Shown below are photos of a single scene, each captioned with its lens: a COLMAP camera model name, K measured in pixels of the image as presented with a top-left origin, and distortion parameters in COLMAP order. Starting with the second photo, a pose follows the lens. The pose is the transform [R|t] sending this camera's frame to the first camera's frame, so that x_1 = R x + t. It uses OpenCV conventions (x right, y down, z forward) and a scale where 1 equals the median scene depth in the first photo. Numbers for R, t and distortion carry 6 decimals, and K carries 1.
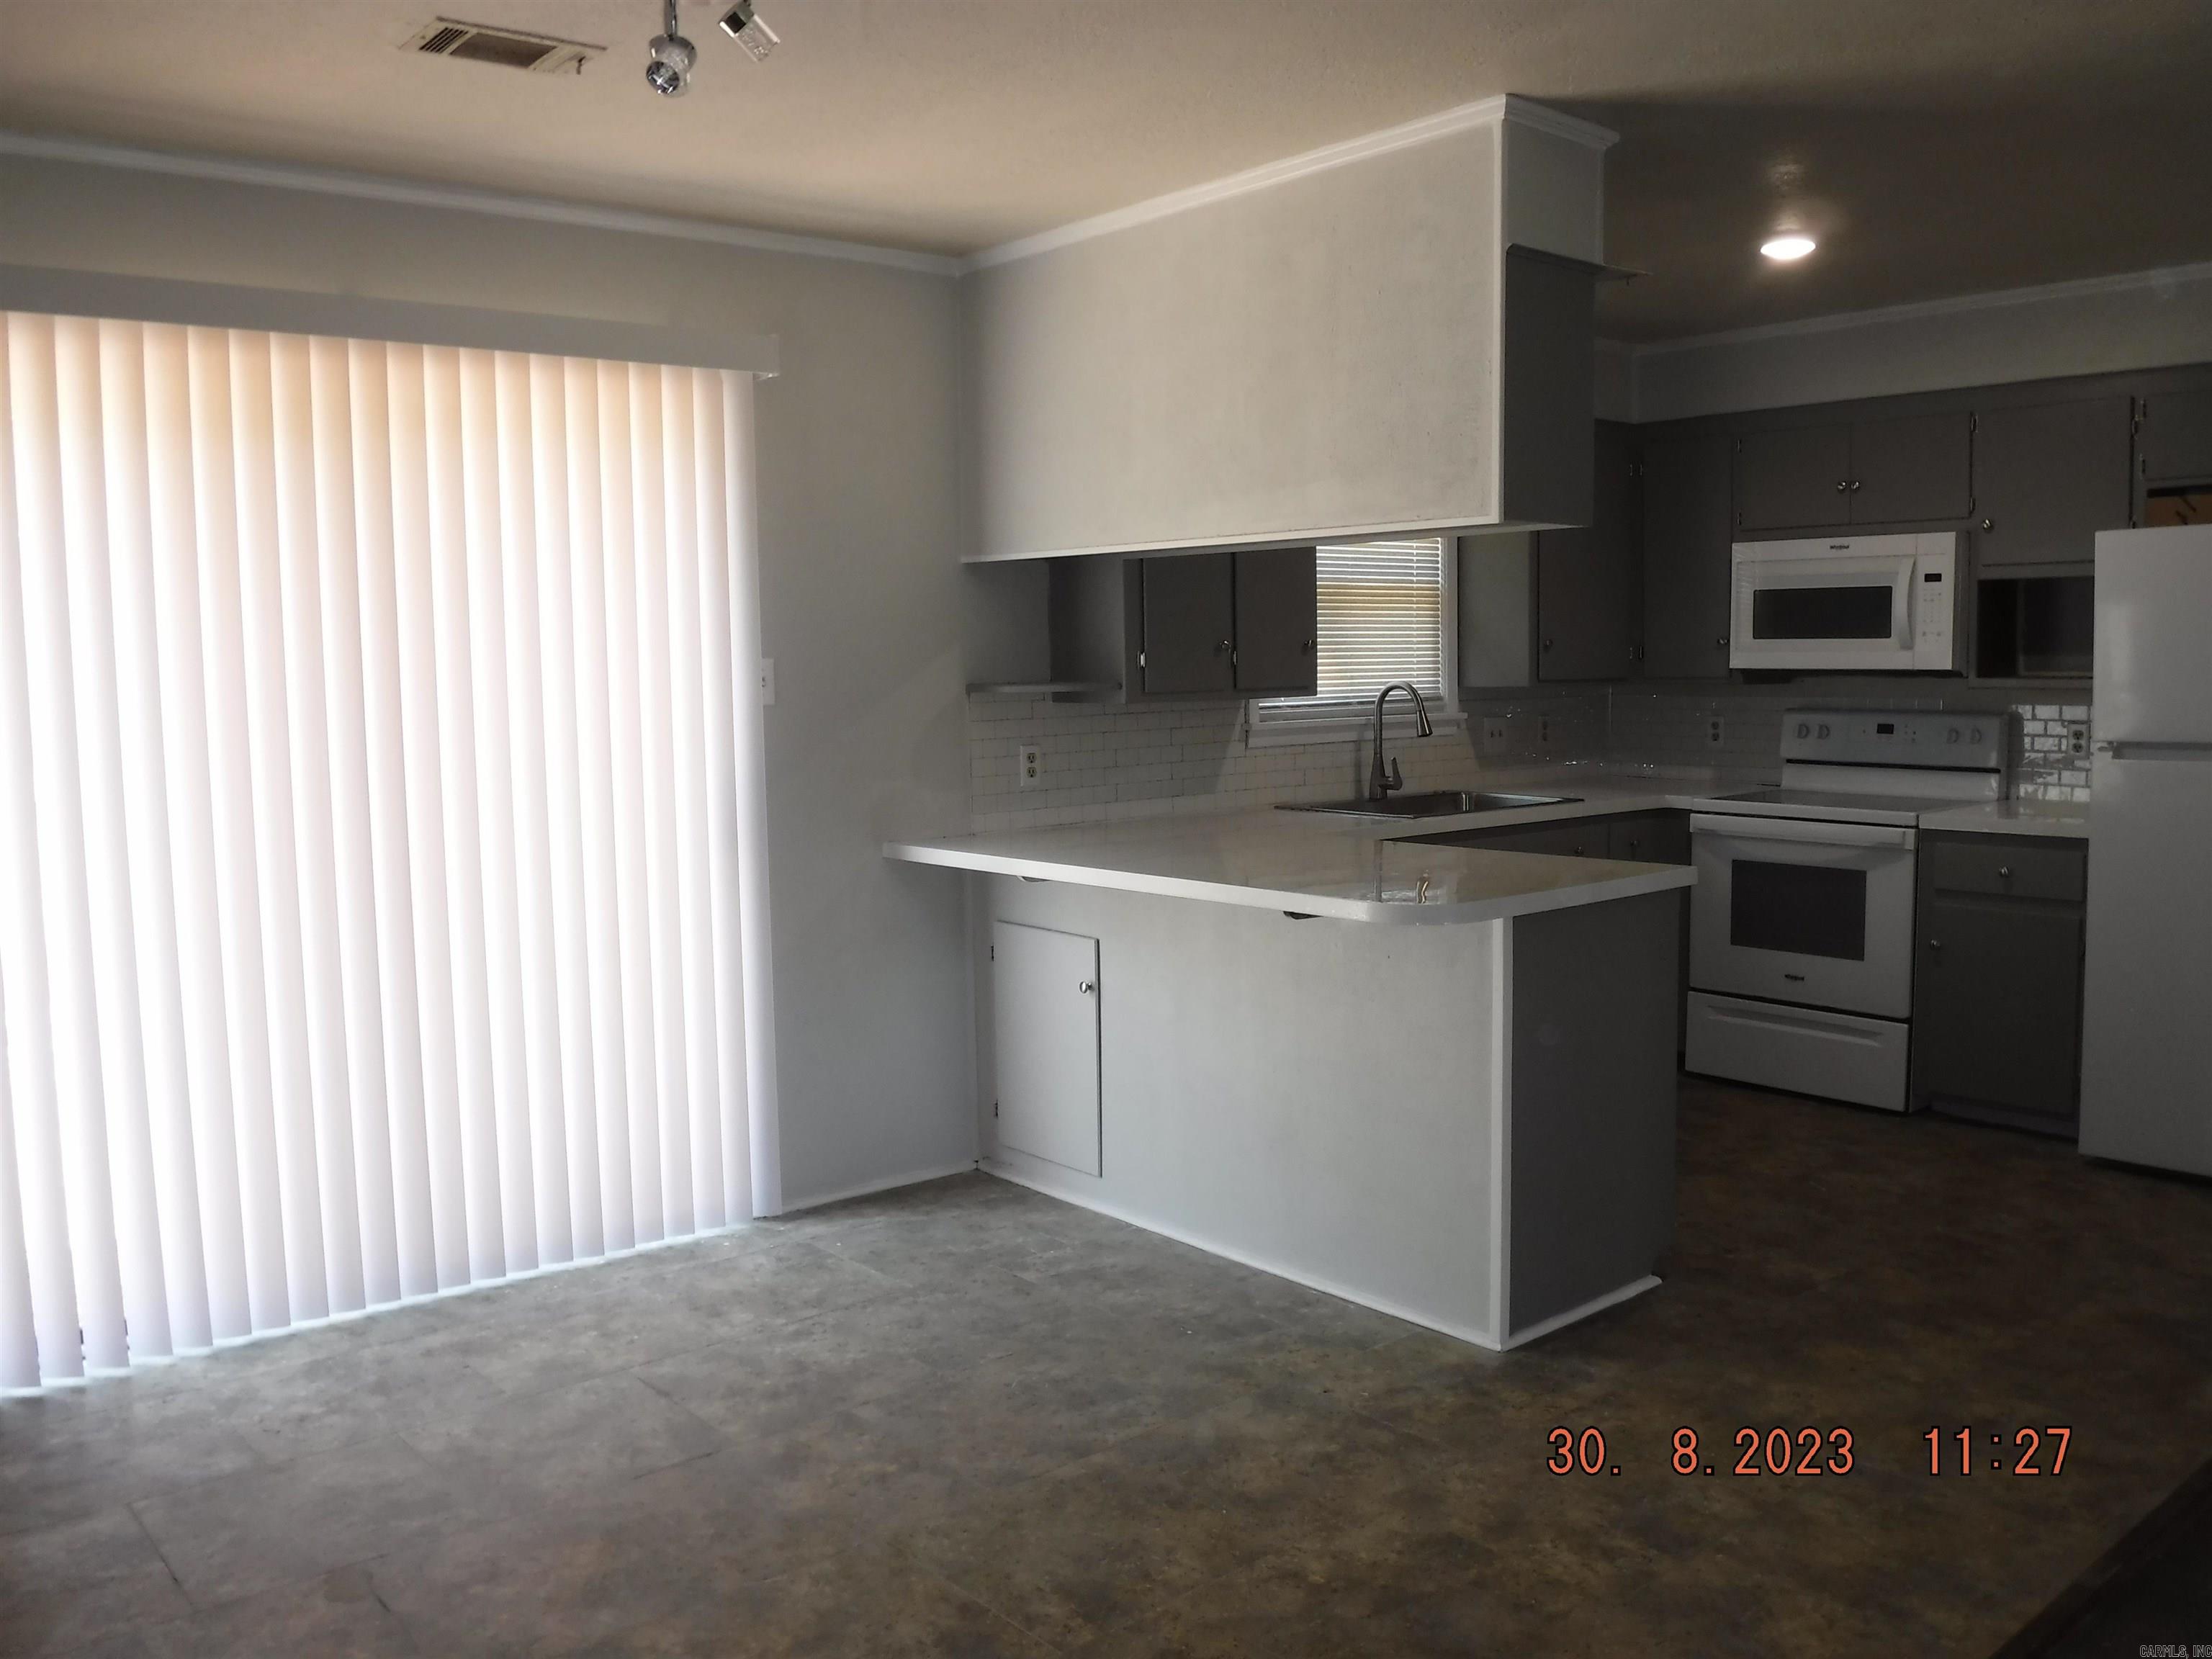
lens RADIAL K [[1813.0, 0, 1122.9], [0, 1813.0, 823.1], [0, 0, 1]] dist [-0.100575, 0.040657]
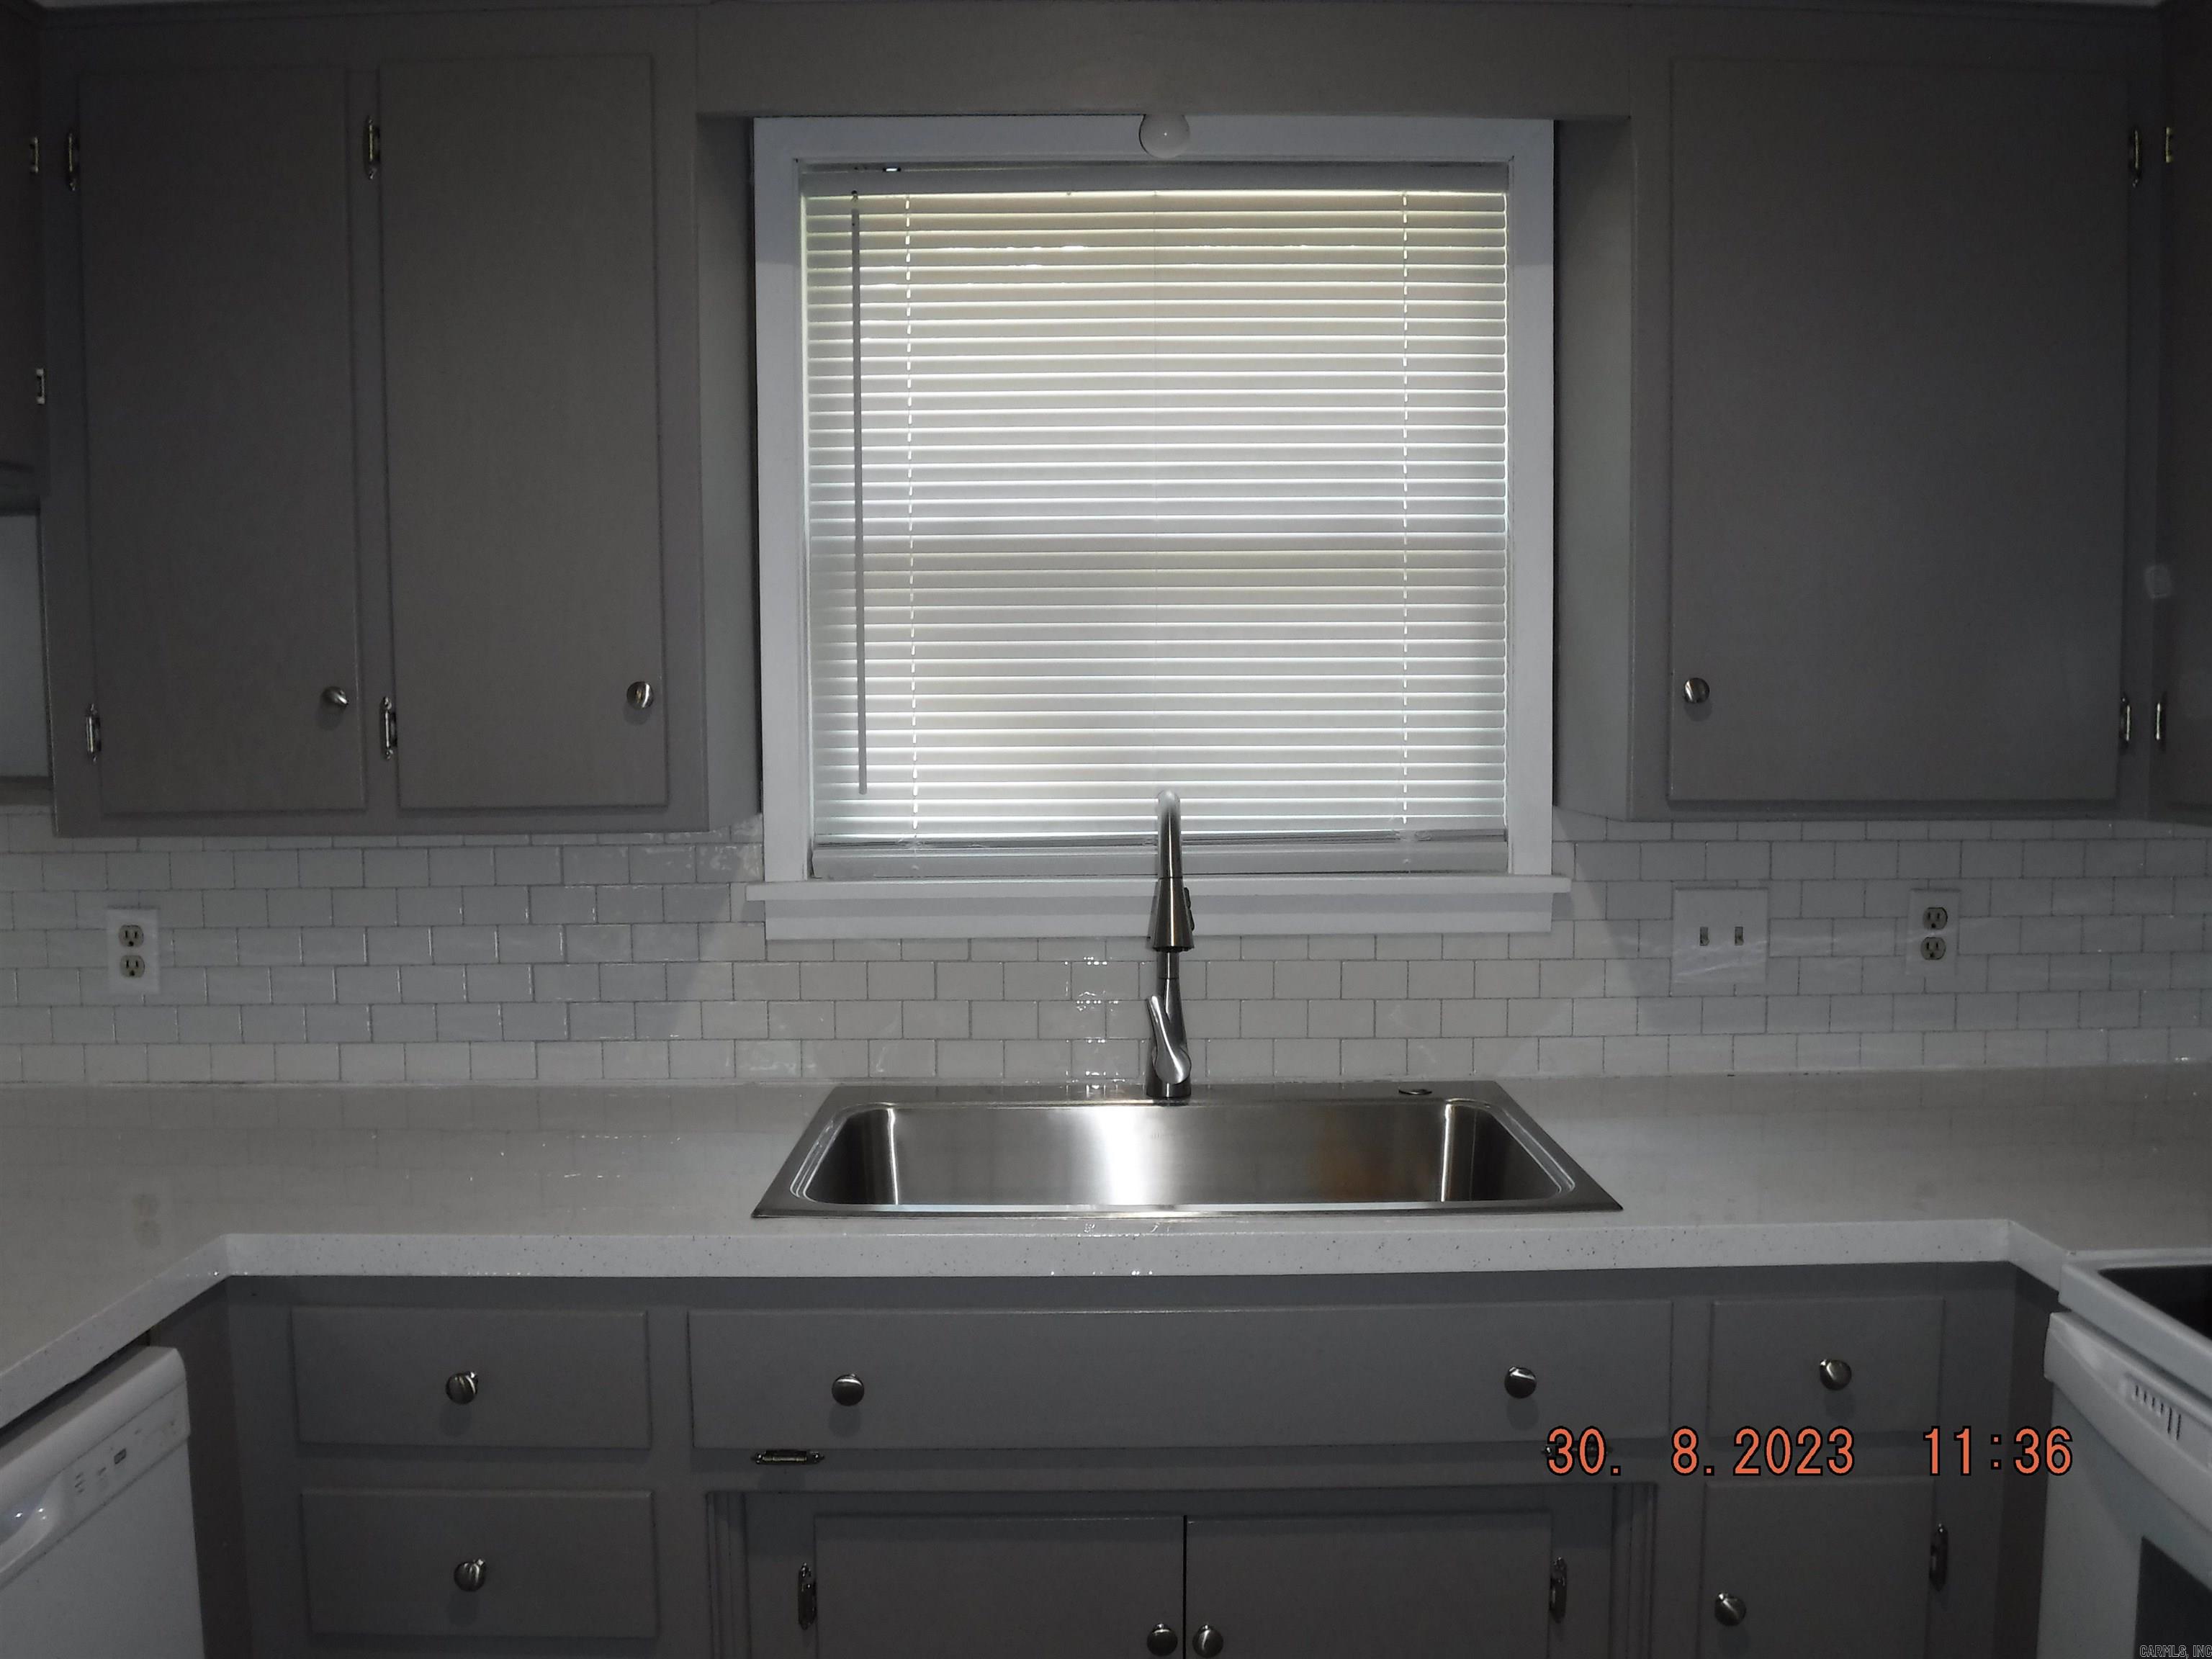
lens RADIAL K [[1813.0, 0, 1110.3], [0, 1813.0, 827.1], [0, 0, 1]] dist [-0.100575, 0.040657]
pose [[0.769088, 0.055794, -0.636703, 0.449710], [-0.063671, 0.997915, 0.010537, -0.088561], [0.635963, 0.032436, 0.771038, 0.843067]]
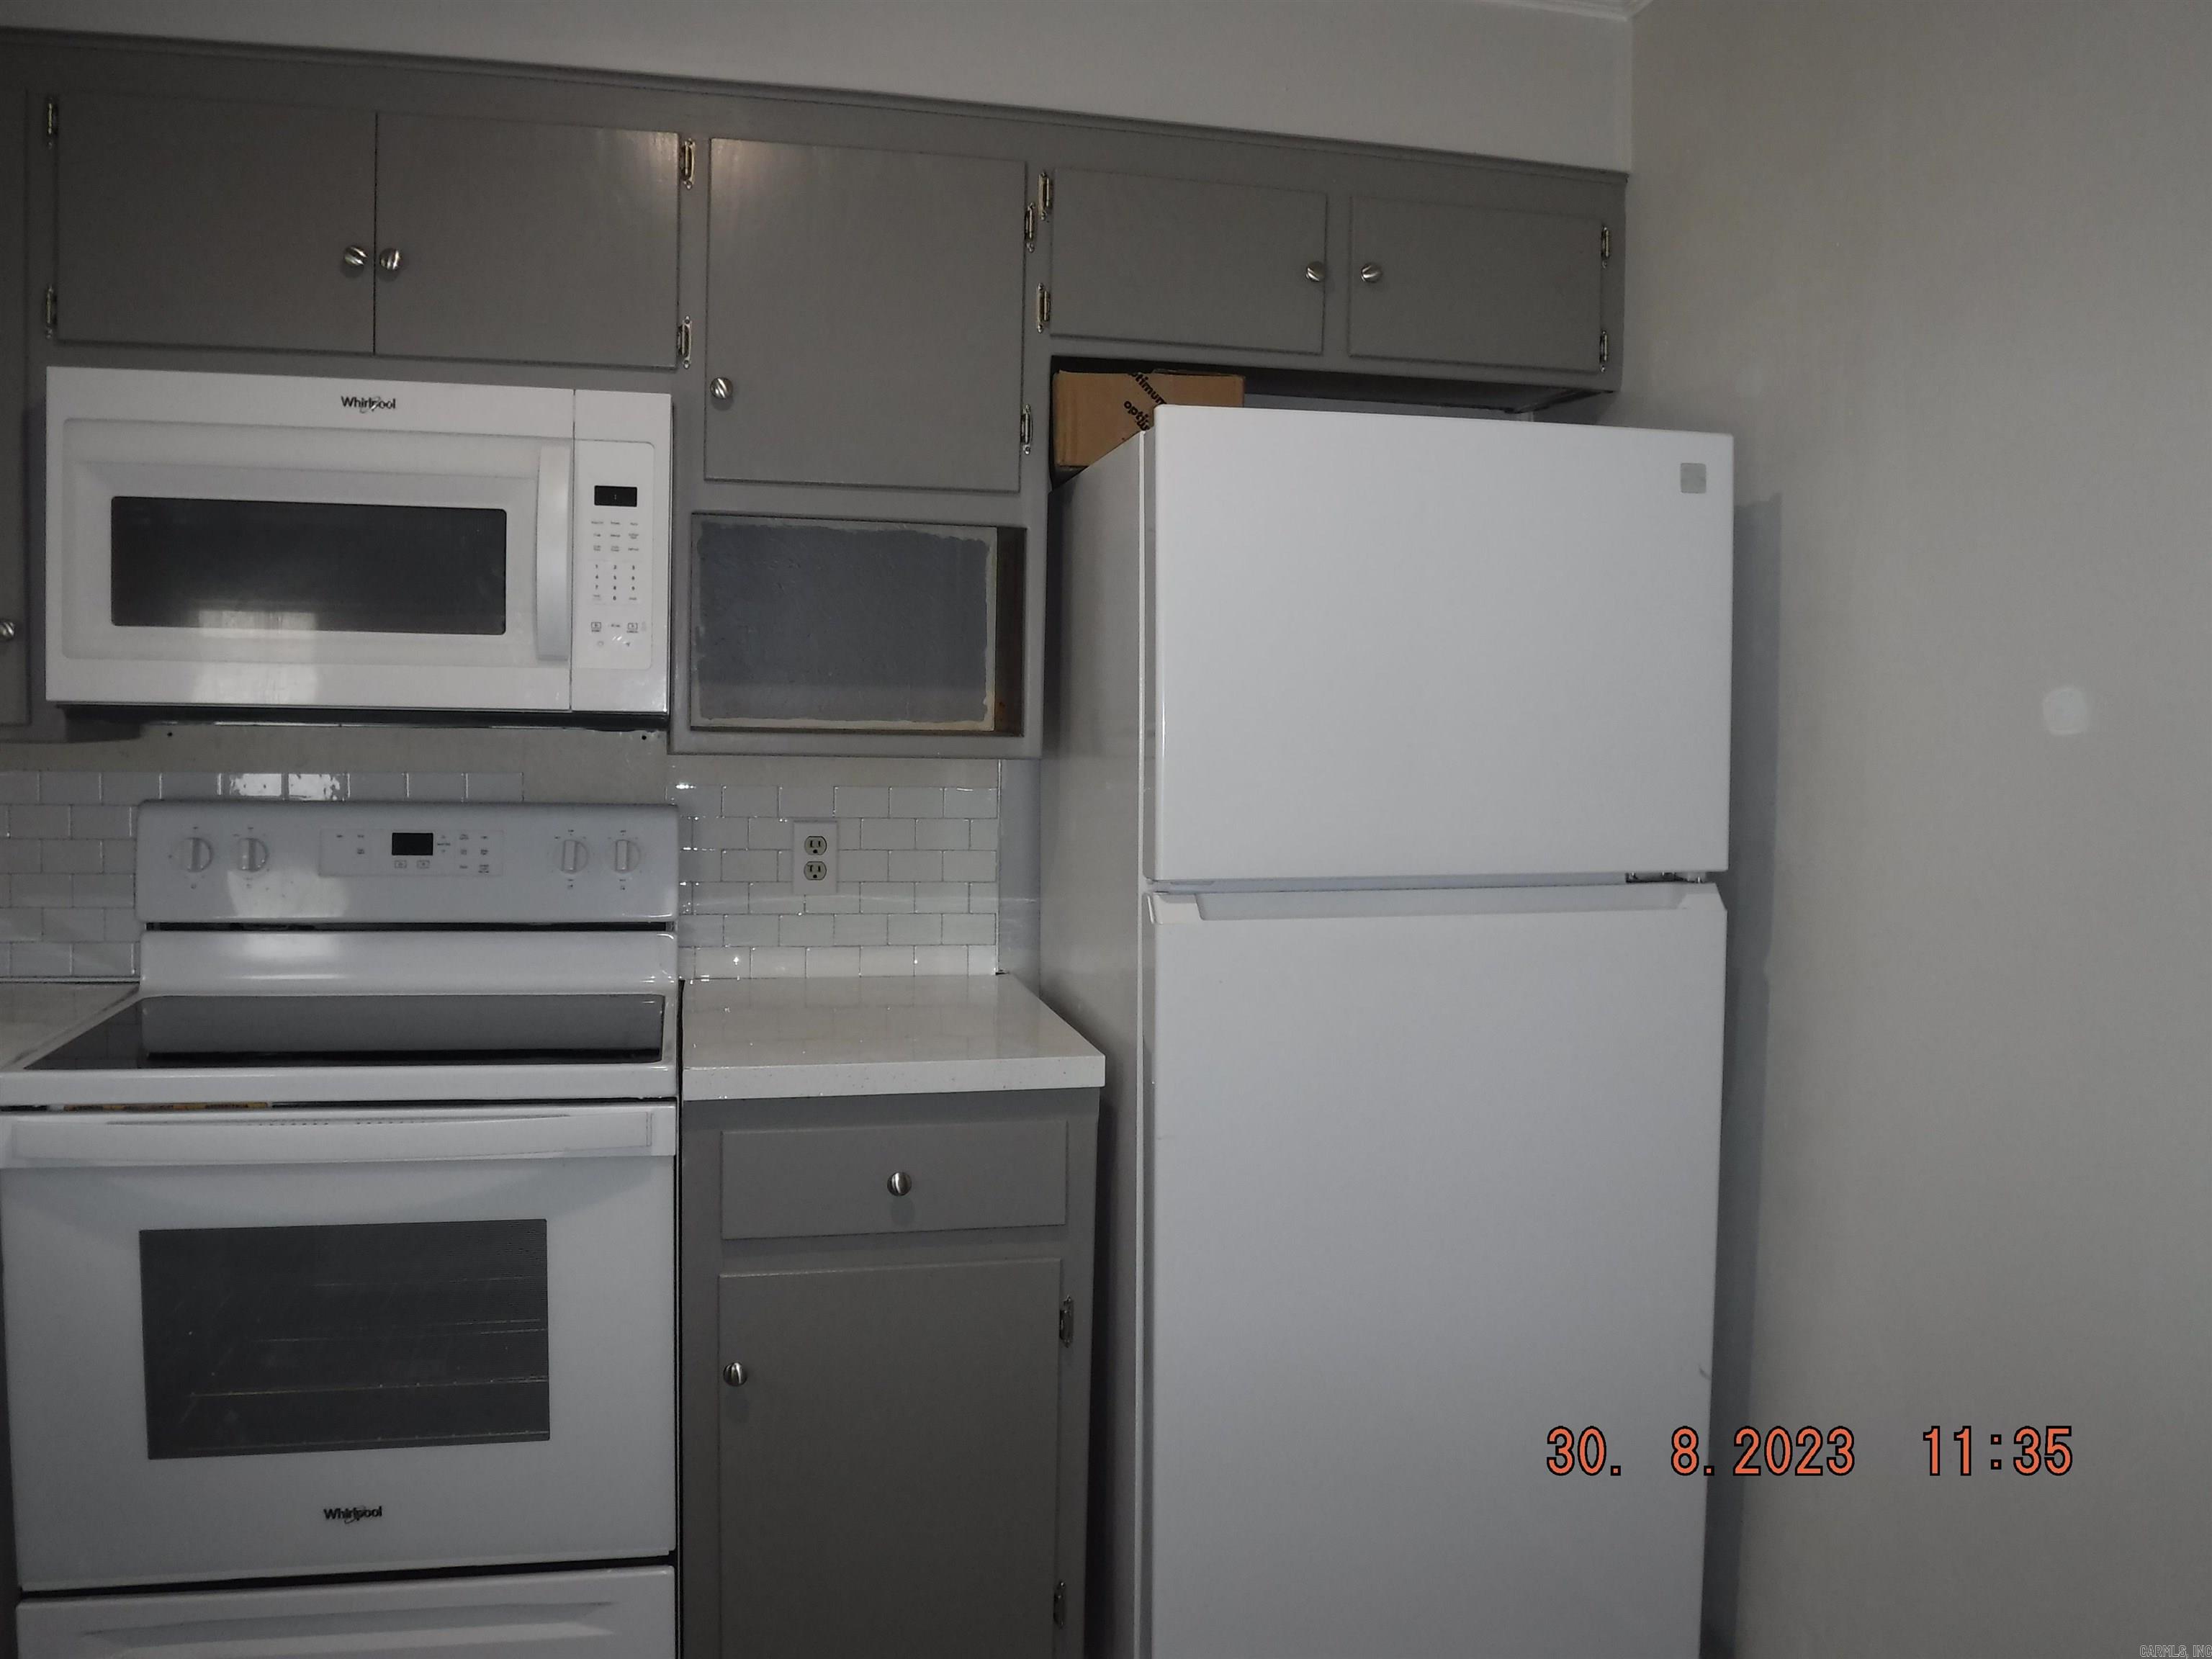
lens RADIAL K [[1813.0, 0, 1113.7], [0, 1813.0, 829.5], [0, 0, 1]] dist [-0.100575, 0.040657]
pose [[0.454655, -0.038309, 0.889844, 0.139531], [0.055421, 0.998355, 0.014663, -0.065003], [-0.888942, 0.042649, 0.456030, 0.785620]]
